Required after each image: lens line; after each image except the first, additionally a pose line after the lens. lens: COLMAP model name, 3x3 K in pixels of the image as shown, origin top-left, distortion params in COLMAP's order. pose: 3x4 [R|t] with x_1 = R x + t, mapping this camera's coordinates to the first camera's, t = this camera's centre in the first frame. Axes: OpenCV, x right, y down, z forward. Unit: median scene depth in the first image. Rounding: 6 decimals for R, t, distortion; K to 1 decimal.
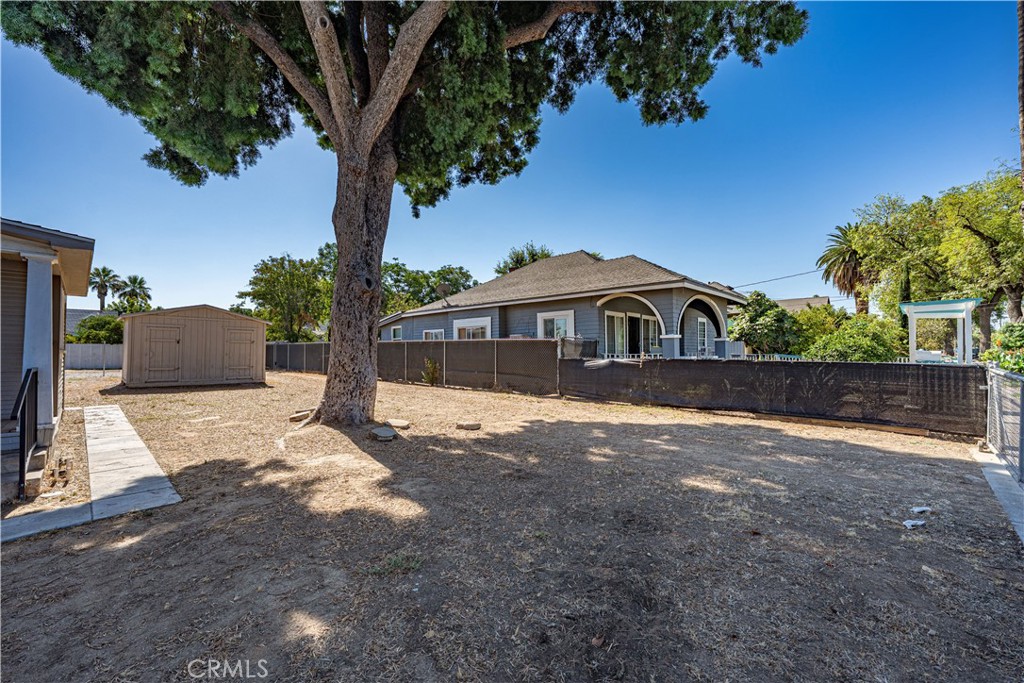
lens RADIAL K [[409.2, 0, 502.2], [0, 409.2, 340.5], [0, 0, 1]] dist [0.000064, -0.000001]
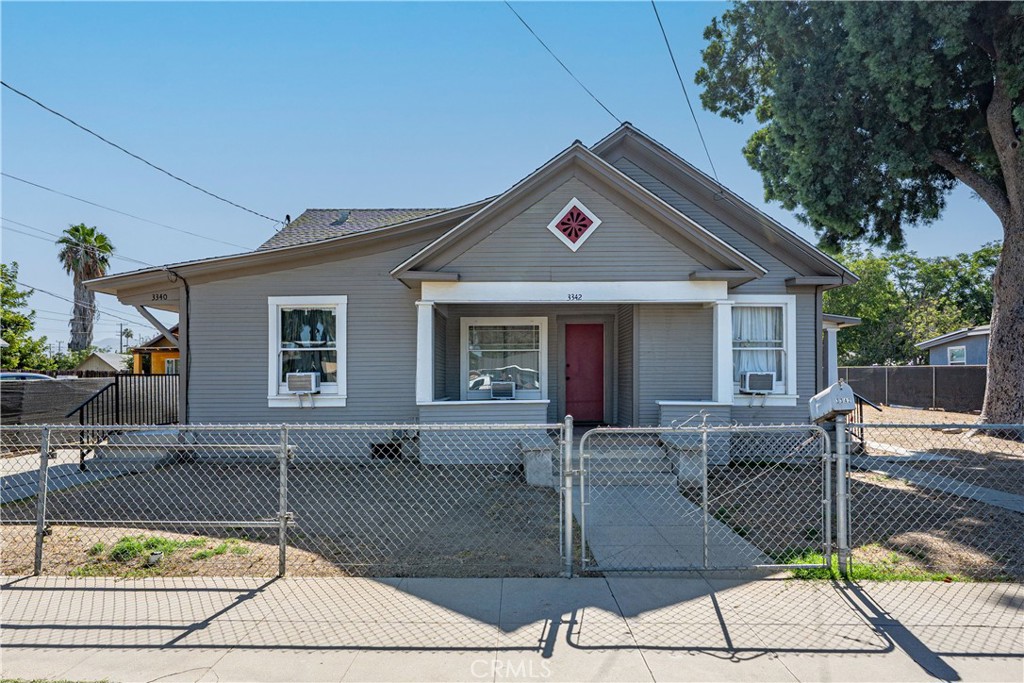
lens RADIAL K [[554.6, 0, 507.5], [0, 554.6, 369.4], [0, 0, 1]] dist [-0.002496, 0.000448]
pose [[0.683193, -0.007394, -0.730201, -0.069445], [0.019243, 0.999784, 0.007881, -0.016839], [0.729984, -0.019436, 0.683187, -0.444838]]
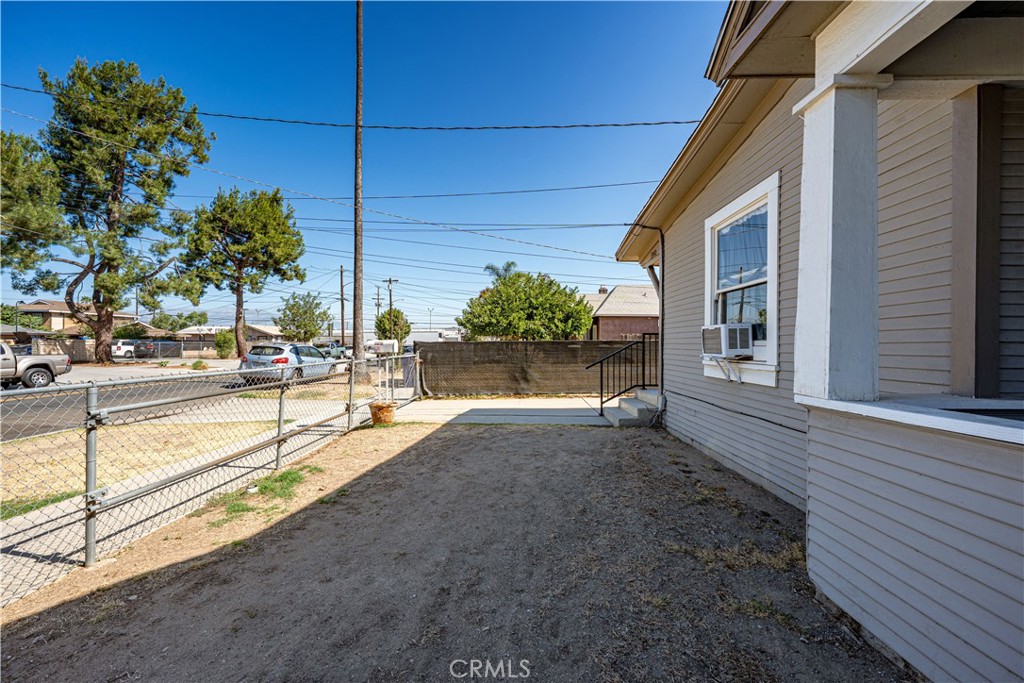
lens RADIAL K [[398.5, 0, 507.9], [0, 398.5, 342.5], [0, 0, 1]] dist [-0.000985, -0.000067]
pose [[-0.735187, 0.000761, -0.677864, -0.308271], [0.017475, 0.999688, -0.017831, -0.002447], [0.677639, -0.024954, -0.734971, -0.167118]]
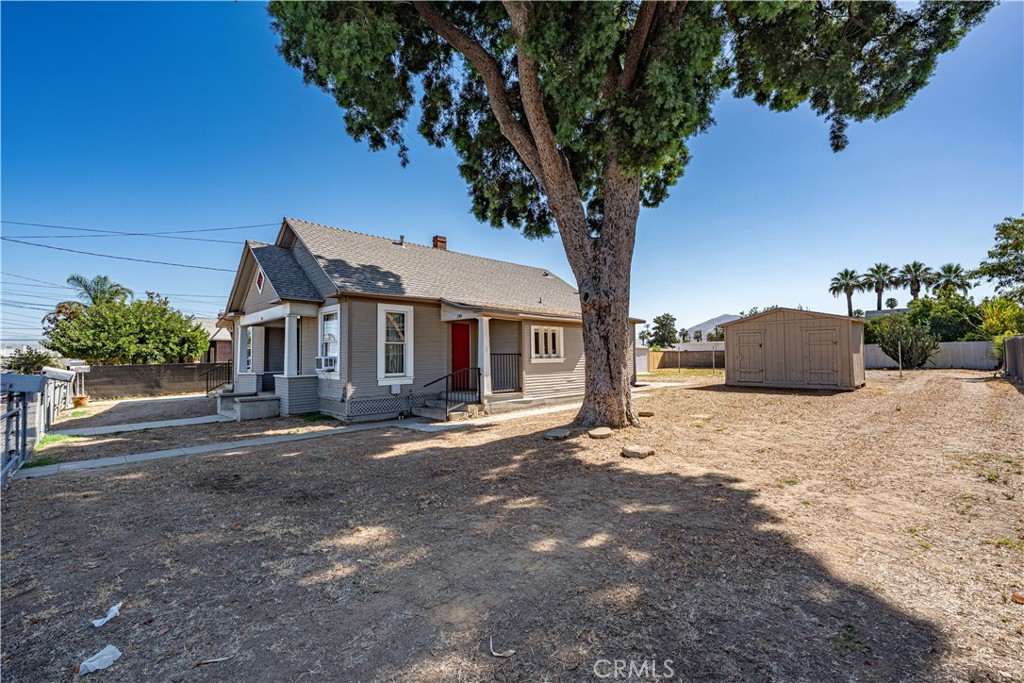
lens RADIAL K [[442.6, 0, 507.9], [0, 442.6, 341.7], [0, 0, 1]] dist [-0.000495, -0.000745]
pose [[-0.034774, -0.032672, -0.998861, 0.302105], [0.041897, 0.998539, -0.034121, 0.003759], [0.998517, -0.043036, -0.033354, 0.296293]]
